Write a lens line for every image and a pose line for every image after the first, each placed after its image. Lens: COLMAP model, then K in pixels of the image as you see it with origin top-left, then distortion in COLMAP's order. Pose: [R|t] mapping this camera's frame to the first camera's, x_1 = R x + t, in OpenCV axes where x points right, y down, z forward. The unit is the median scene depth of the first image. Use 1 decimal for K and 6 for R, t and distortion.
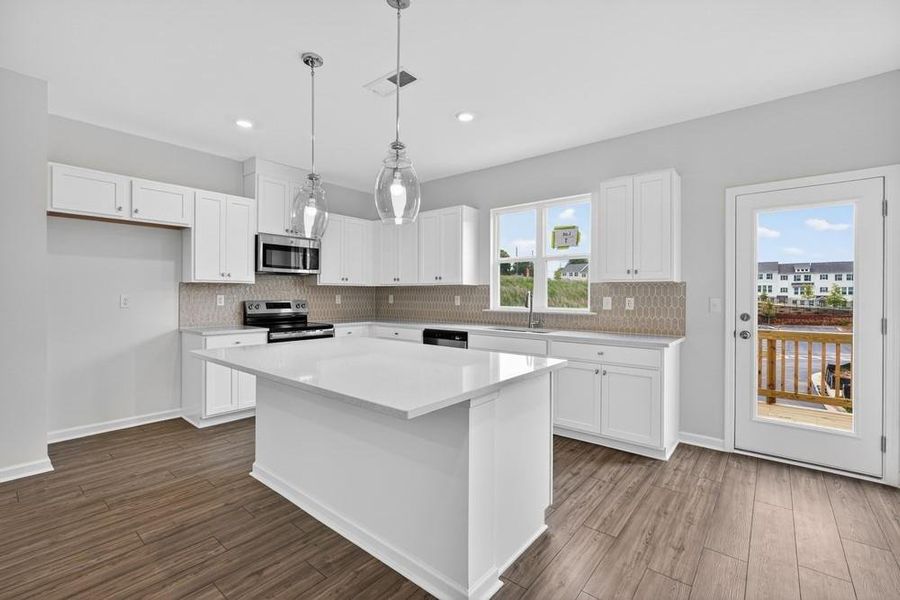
lens RADIAL K [[396.7, 0, 447.1], [0, 396.7, 296.2], [0, 0, 1]] dist [-0.012884, 0.003681]
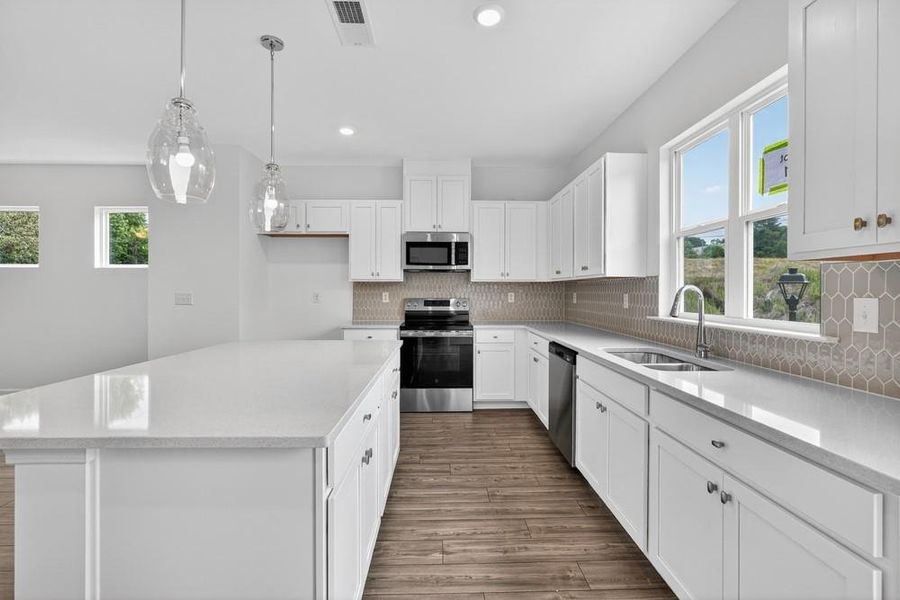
lens RADIAL K [[396.7, 0, 450.2], [0, 396.7, 291.1], [0, 0, 1]] dist [-0.012884, 0.003681]
pose [[0.660278, -0.002297, -0.751018, 0.377252], [-0.002221, 0.999985, -0.005012, -0.001745], [0.751018, 0.004978, 0.660263, 0.411051]]
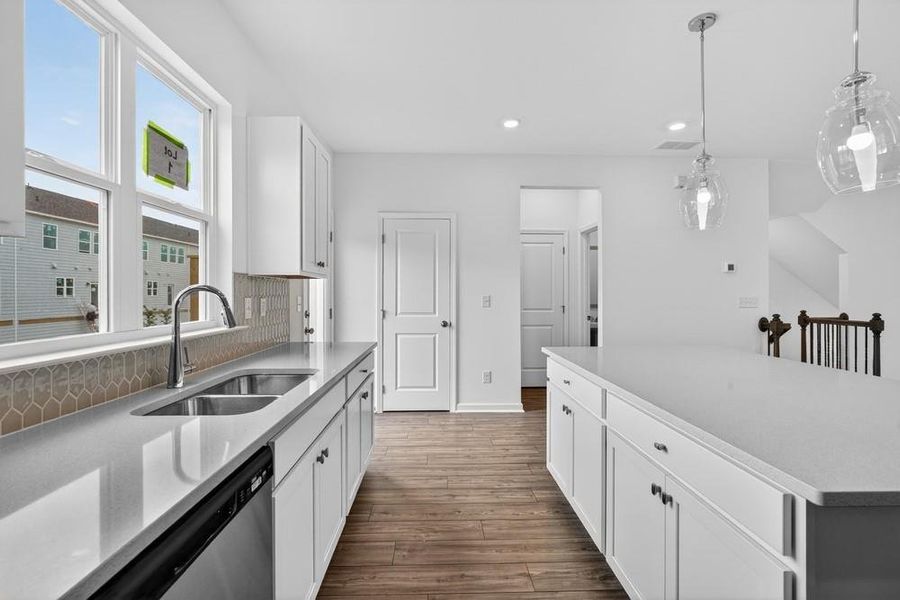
lens RADIAL K [[399.7, 0, 455.7], [0, 399.7, 289.6], [0, 0, 1]] dist [-0.003451, -0.000334]
pose [[-0.677172, 0.003355, 0.735817, -0.224108], [0.000403, 0.999991, -0.004188, -0.006214], [-0.735825, -0.002540, -0.677167, 1.046048]]
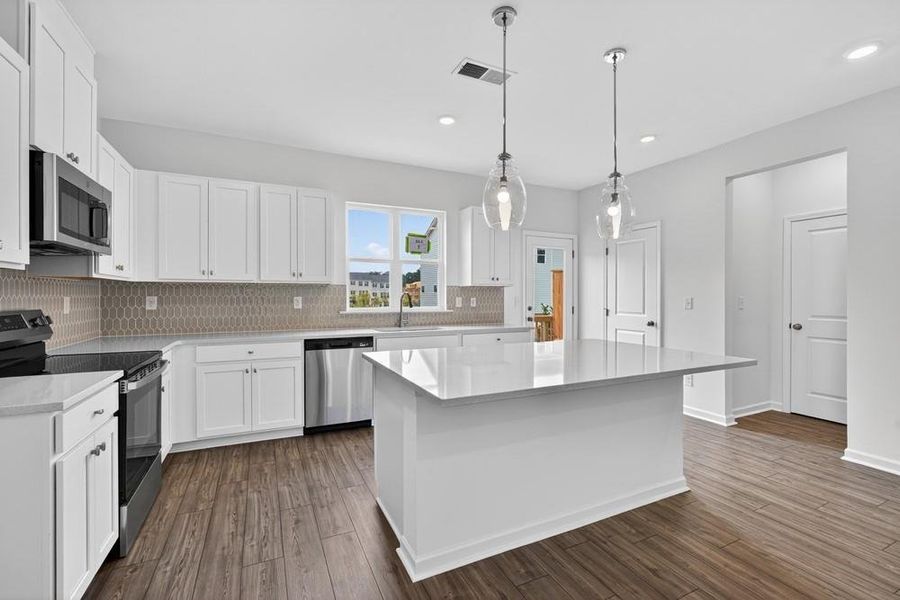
lens RADIAL K [[396.7, 0, 449.8], [0, 396.7, 298.2], [0, 0, 1]] dist [-0.012884, 0.003681]
pose [[0.415103, -0.009121, 0.909729, -0.677004], [0.002946, 0.999958, 0.008681, -0.004902], [-0.909770, -0.000923, 0.415112, 0.443582]]
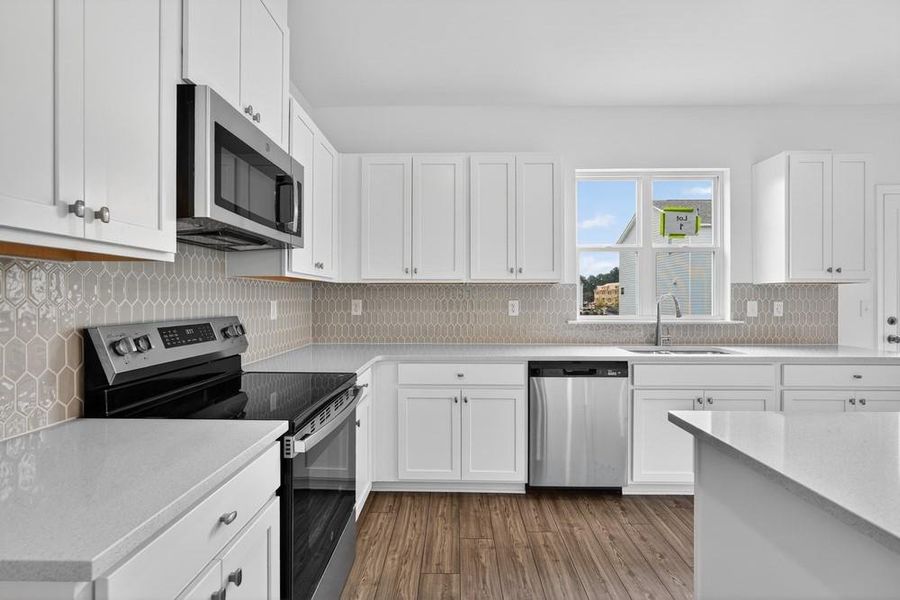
lens RADIAL K [[396.7, 0, 446.9], [0, 396.7, 300.7], [0, 0, 1]] dist [-0.012884, 0.003681]
pose [[0.782230, -0.007399, 0.622946, -0.512847], [0.004825, 0.999971, 0.005818, -0.005603], [-0.622971, -0.001546, 0.782243, 0.675967]]
